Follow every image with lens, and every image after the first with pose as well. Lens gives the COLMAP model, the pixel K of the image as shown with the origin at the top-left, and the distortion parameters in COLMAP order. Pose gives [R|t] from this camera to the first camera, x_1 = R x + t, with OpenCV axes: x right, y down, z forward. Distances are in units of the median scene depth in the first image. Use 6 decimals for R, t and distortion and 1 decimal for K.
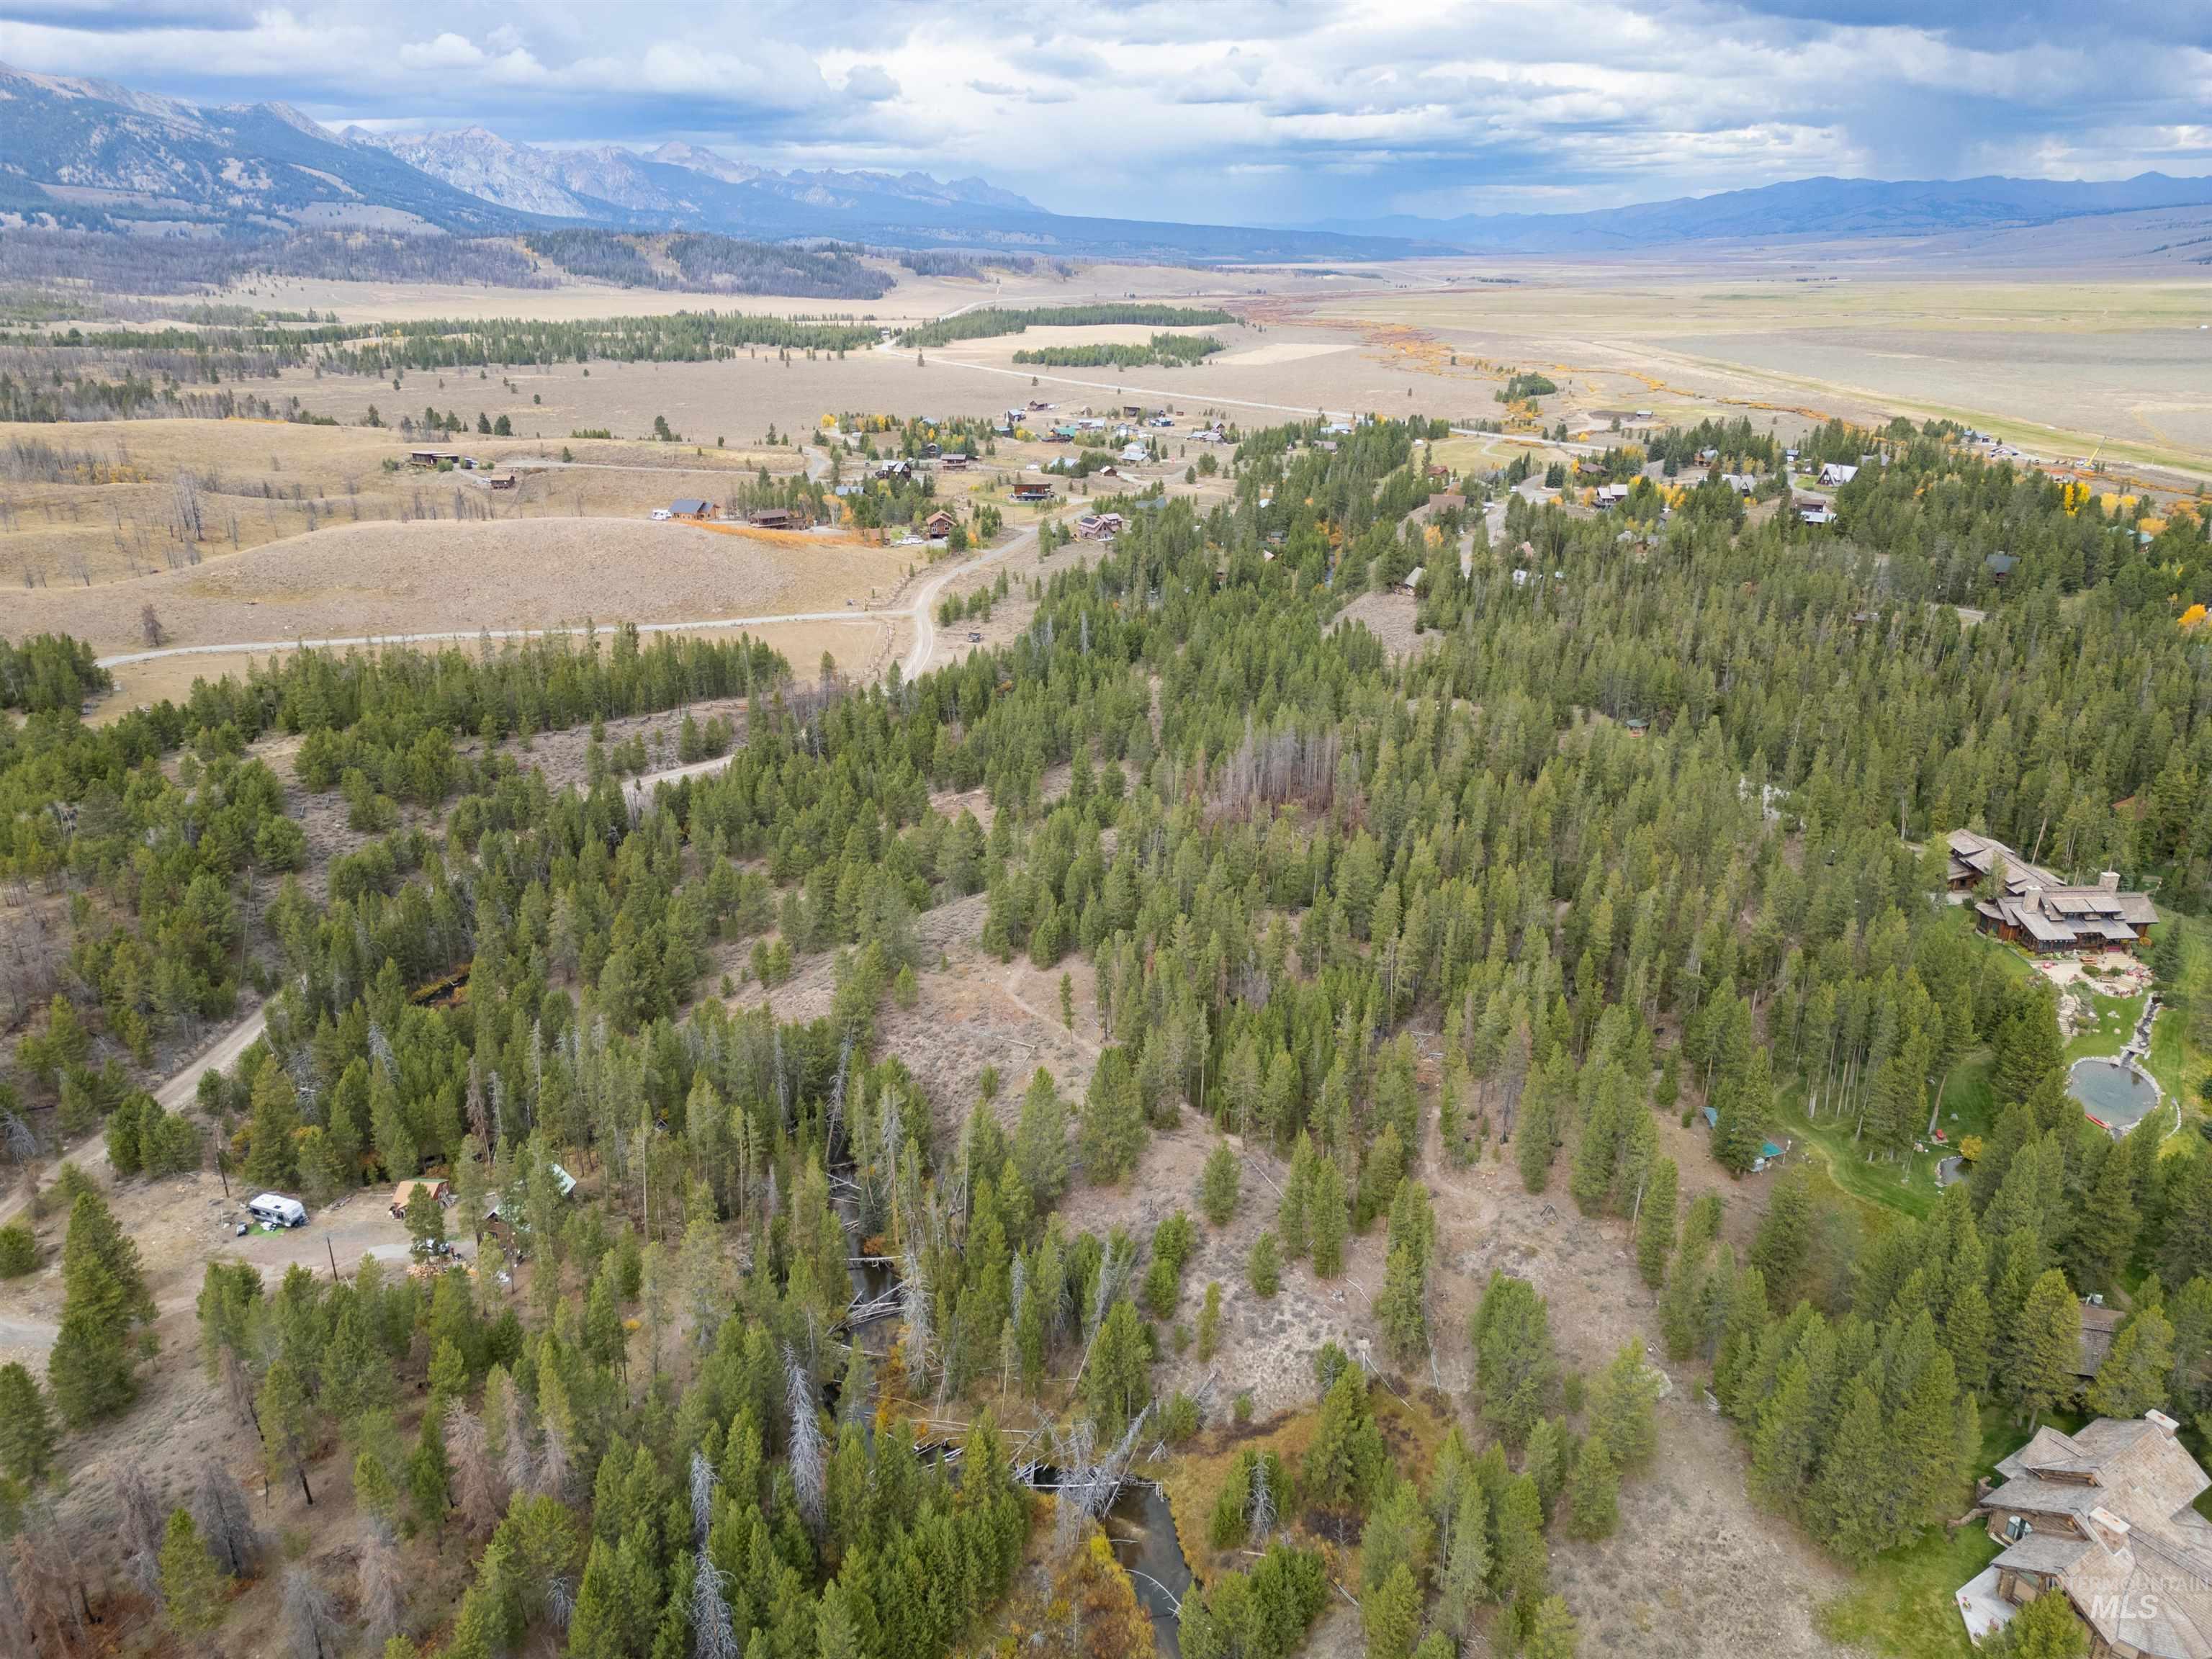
lens RADIAL K [[1546.8, 0, 1124.0], [0, 1546.8, 800.0], [0, 0, 1]] dist [0.073103, -0.062357]
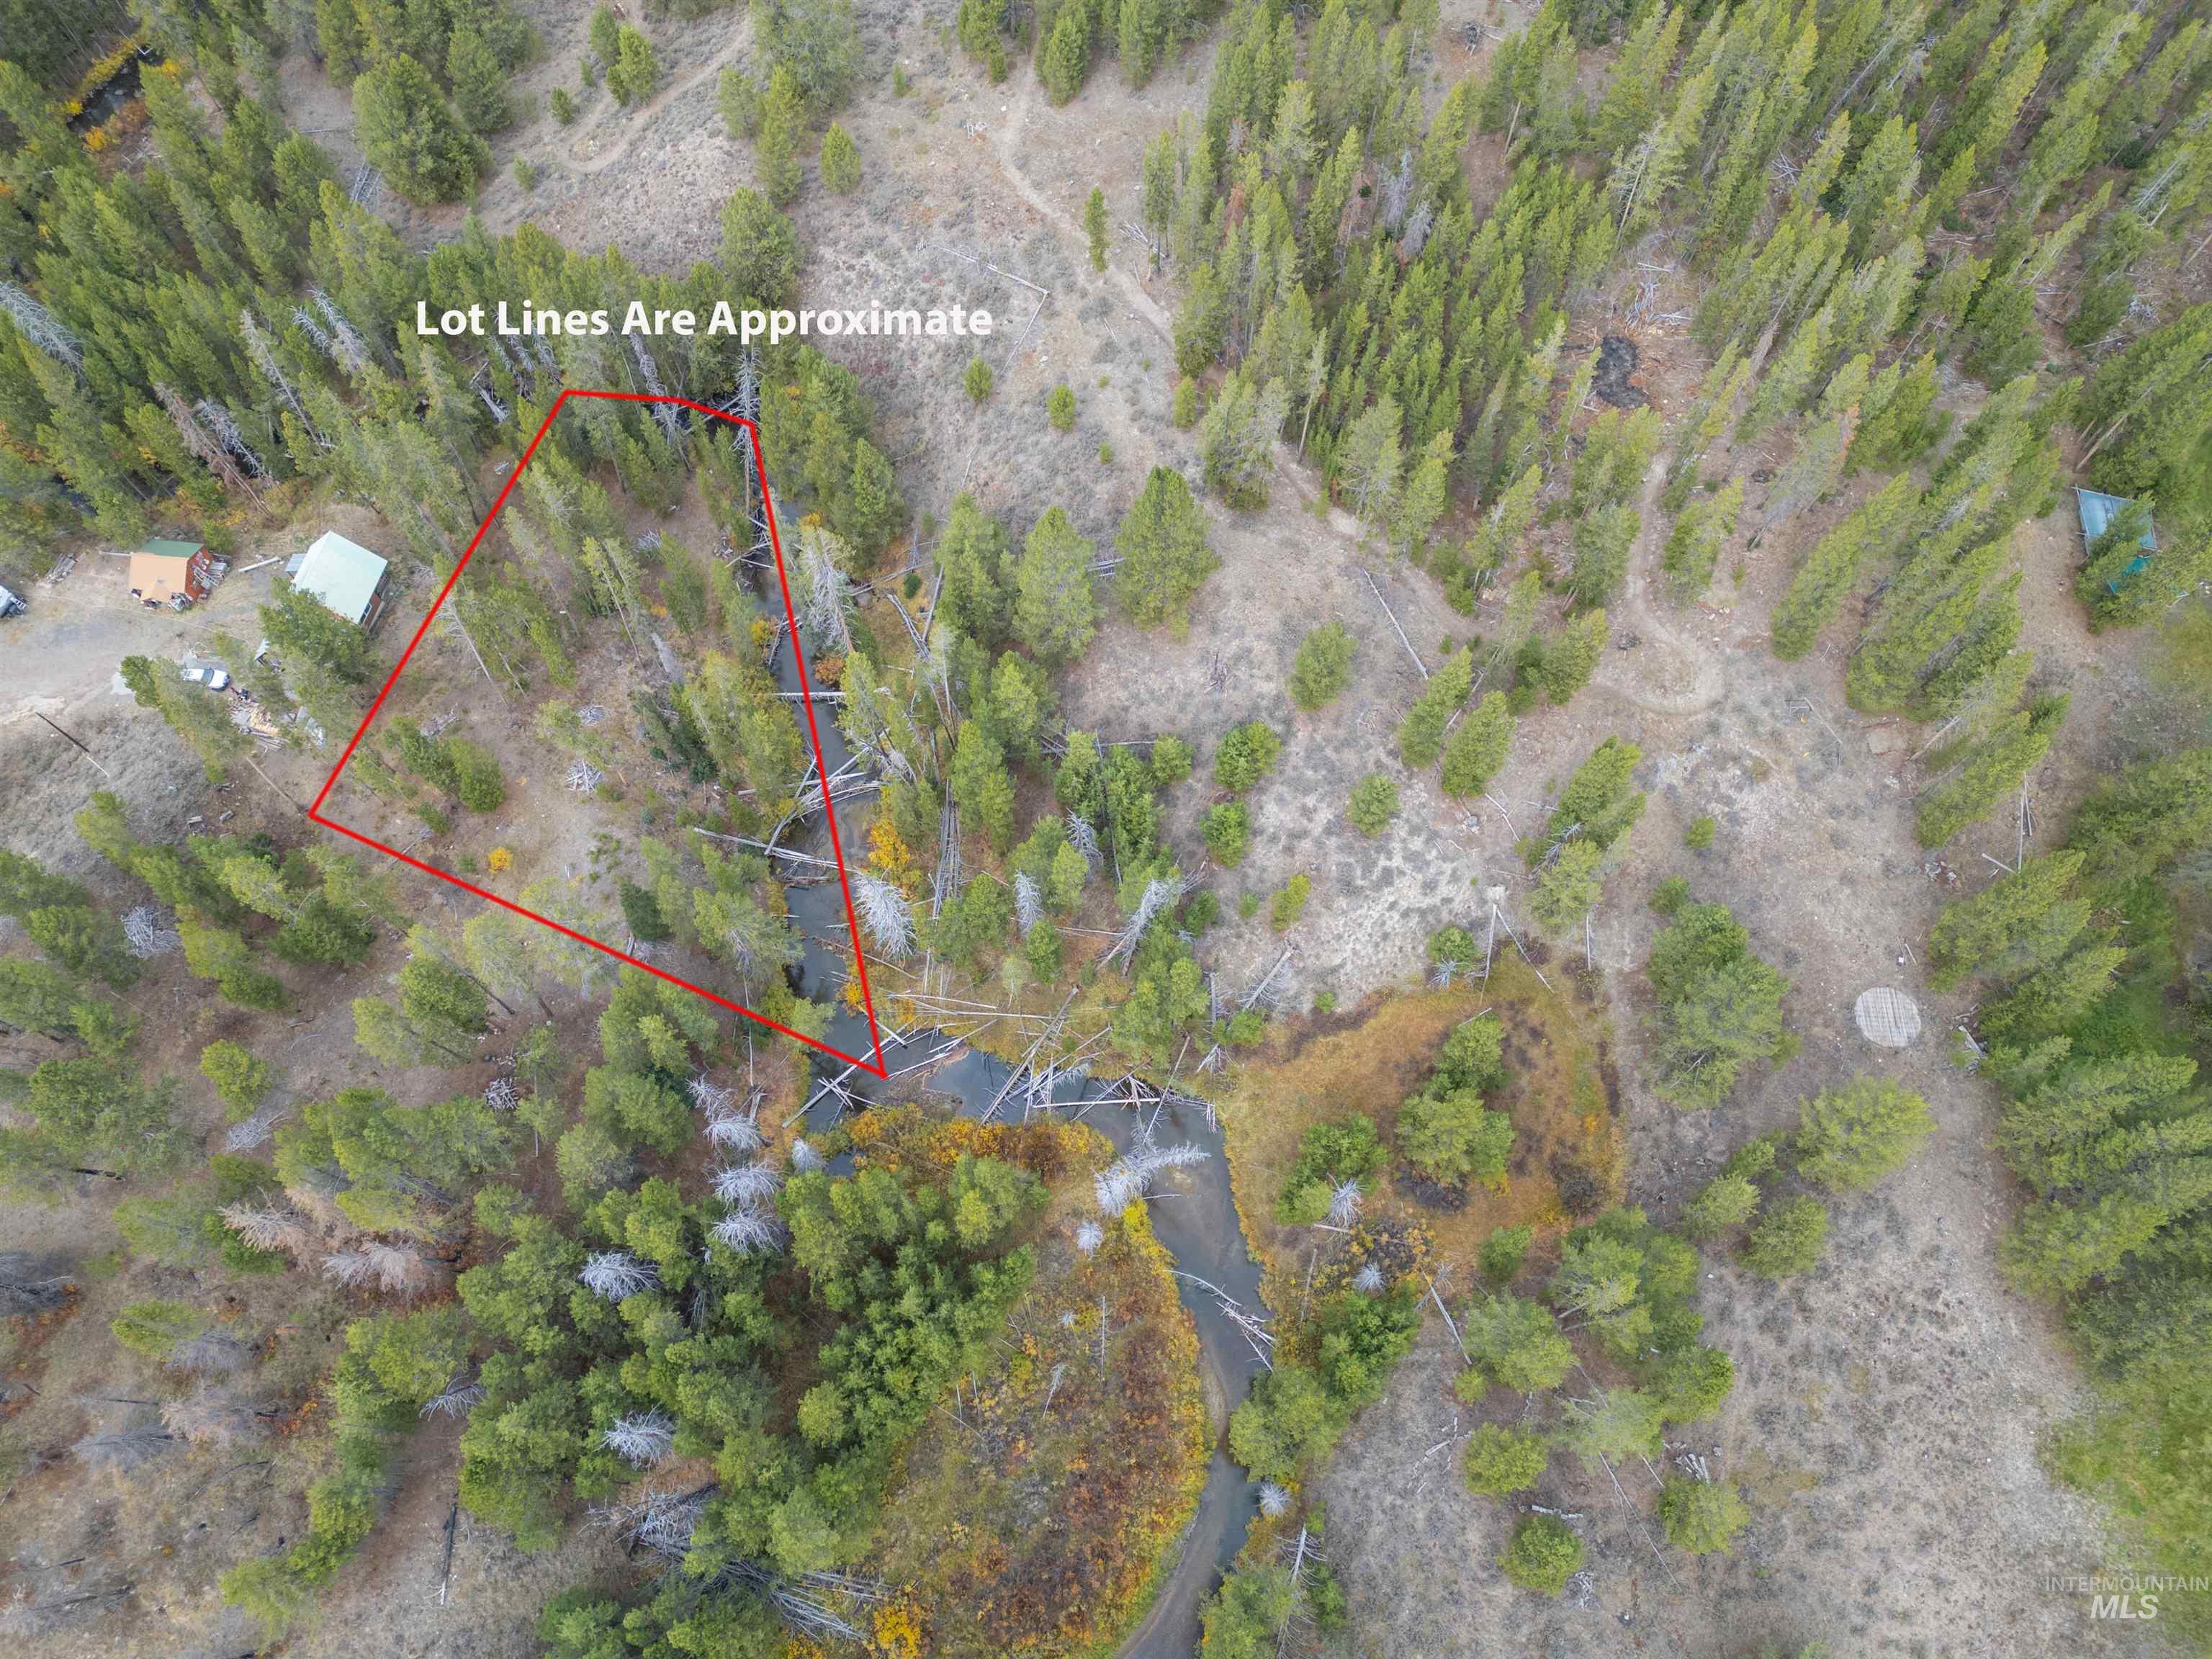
lens RADIAL K [[1546.8, 0, 1124.0], [0, 1546.8, 800.0], [0, 0, 1]] dist [0.073103, -0.062357]
pose [[0.999463, 0.028154, -0.016790, -0.010923], [-0.007782, 0.701348, 0.712776, -0.203877], [0.031843, -0.712263, 0.701190, 0.514808]]
